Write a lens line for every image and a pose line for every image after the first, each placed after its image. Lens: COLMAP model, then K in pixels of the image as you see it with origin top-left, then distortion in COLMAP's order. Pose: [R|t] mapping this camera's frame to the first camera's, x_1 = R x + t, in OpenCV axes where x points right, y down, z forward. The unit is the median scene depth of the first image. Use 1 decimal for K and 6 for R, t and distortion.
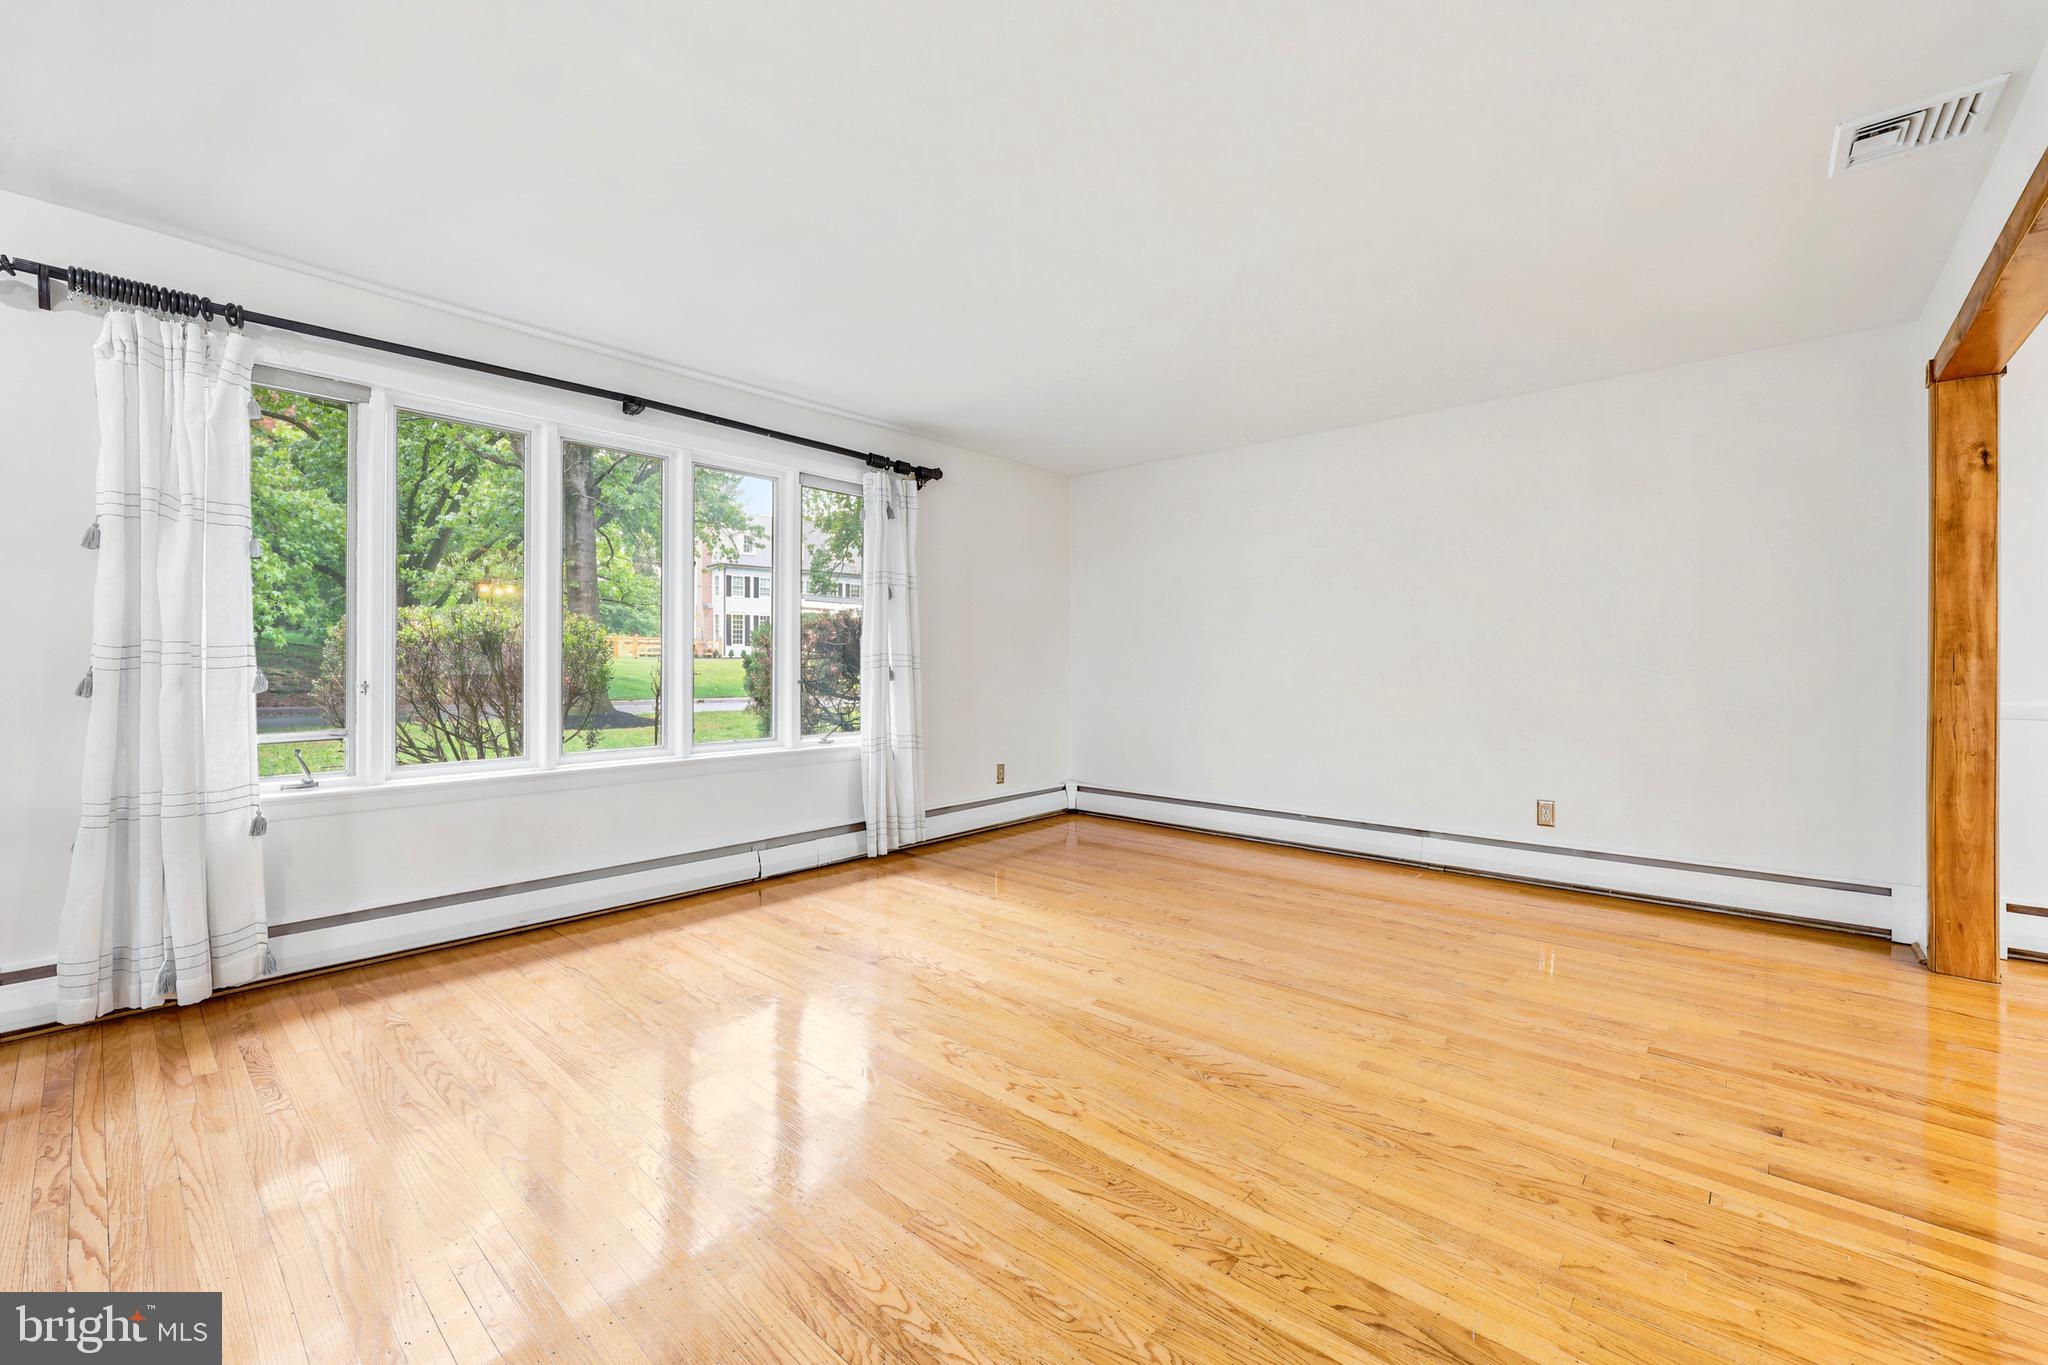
lens RADIAL K [[833.3, 0, 1027.3], [0, 833.3, 674.3], [0, 0, 1]] dist [-0.005207, -0.000670]
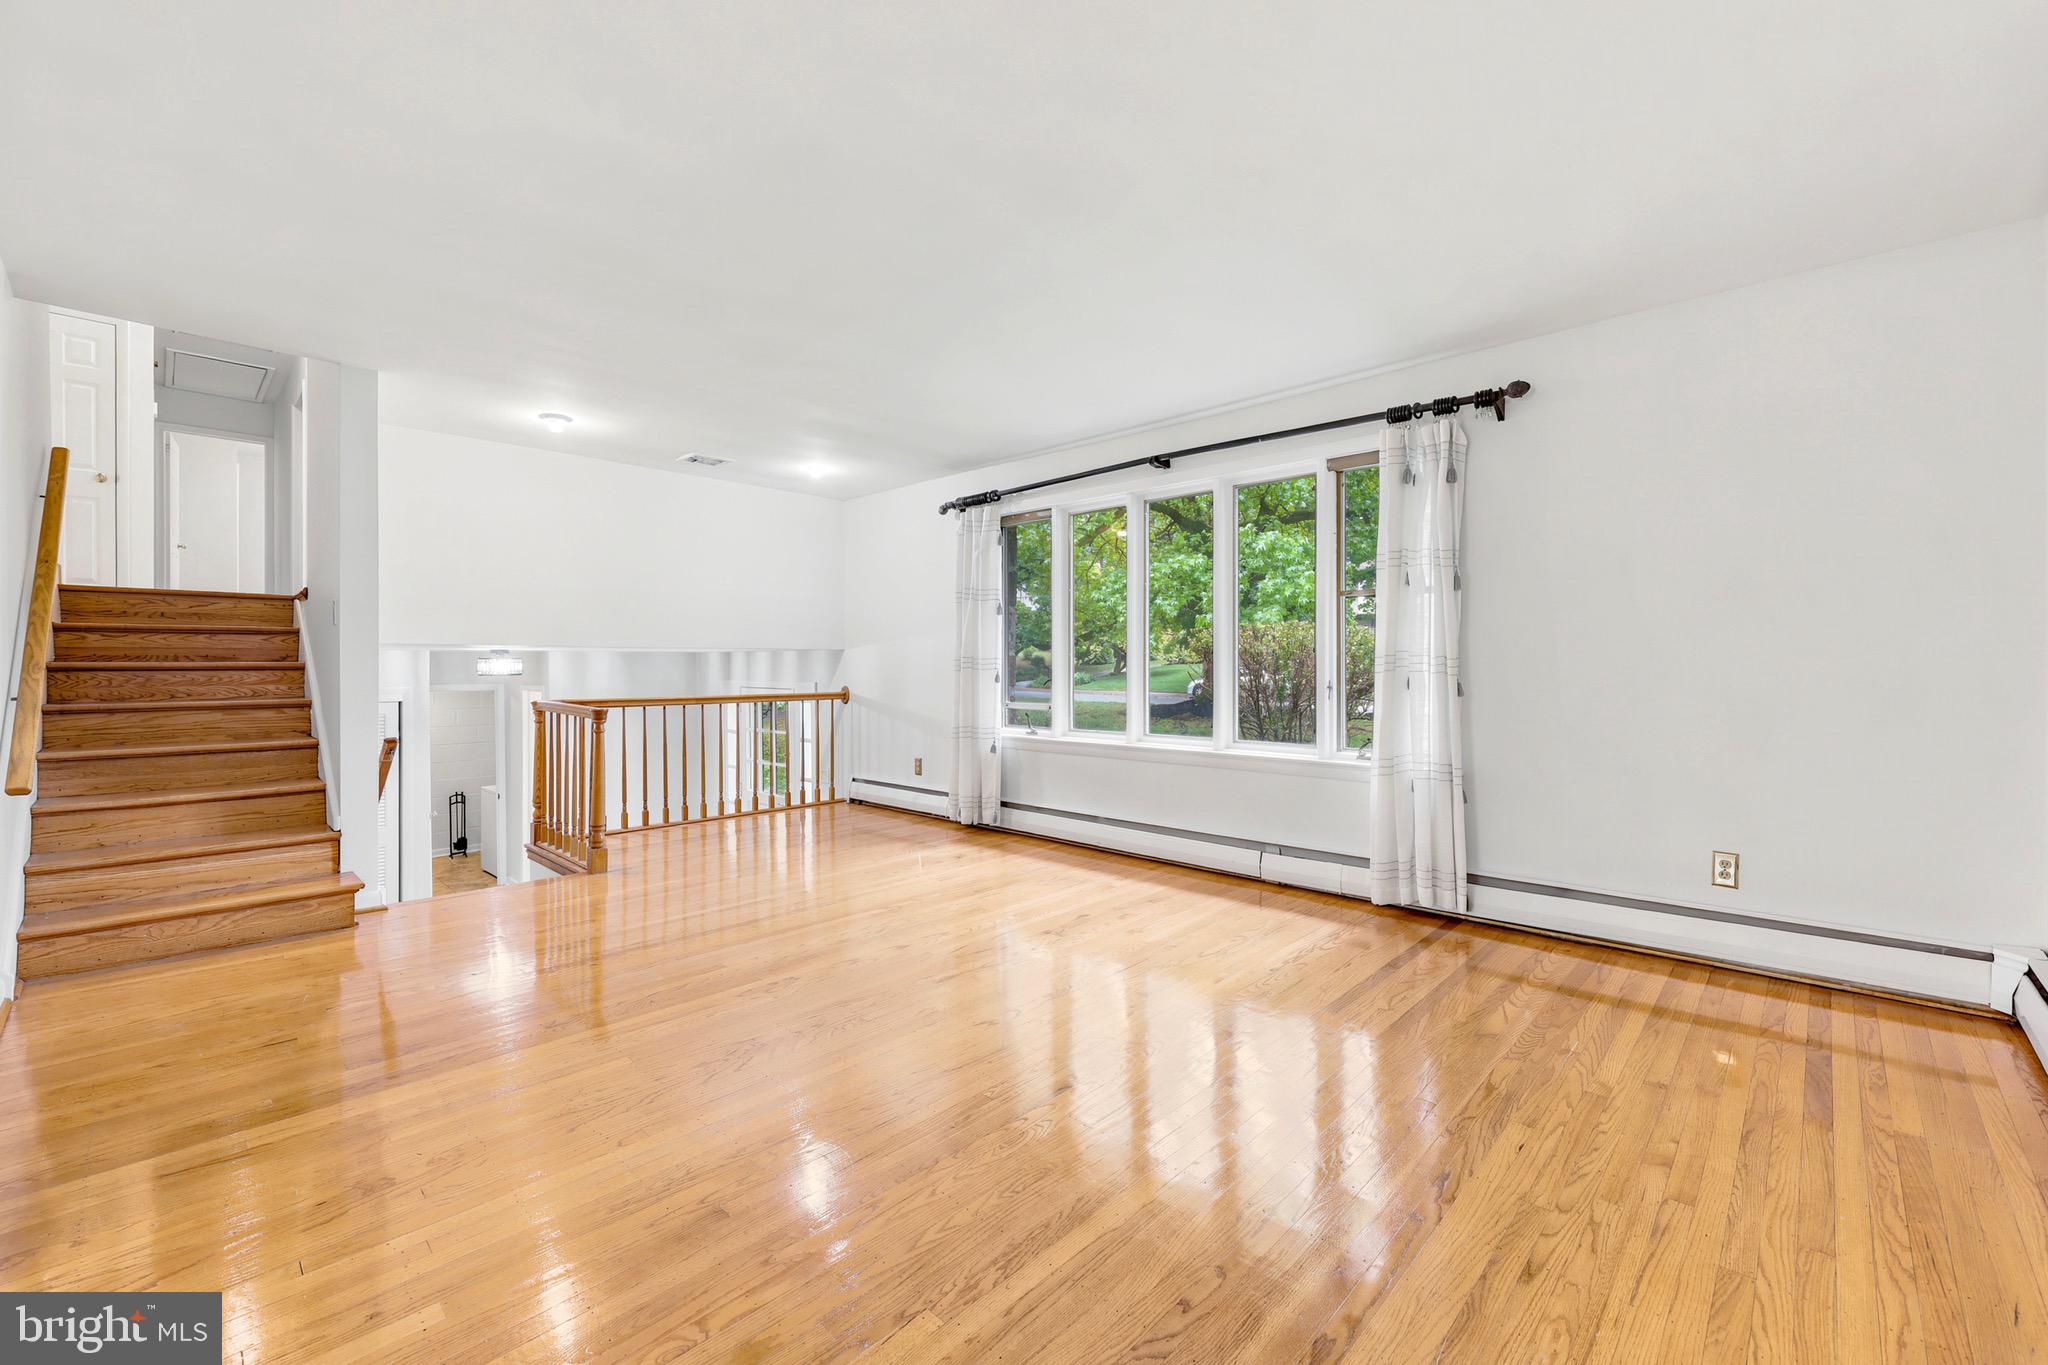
lens RADIAL K [[833.3, 0, 1020.0], [0, 833.3, 670.7], [0, 0, 1]] dist [-0.005207, -0.000670]
pose [[-0.041325, 0.010168, -0.999094, 0.714967], [-0.007165, 0.999919, 0.010472, -0.017938], [0.999120, 0.007592, -0.041249, 0.756866]]
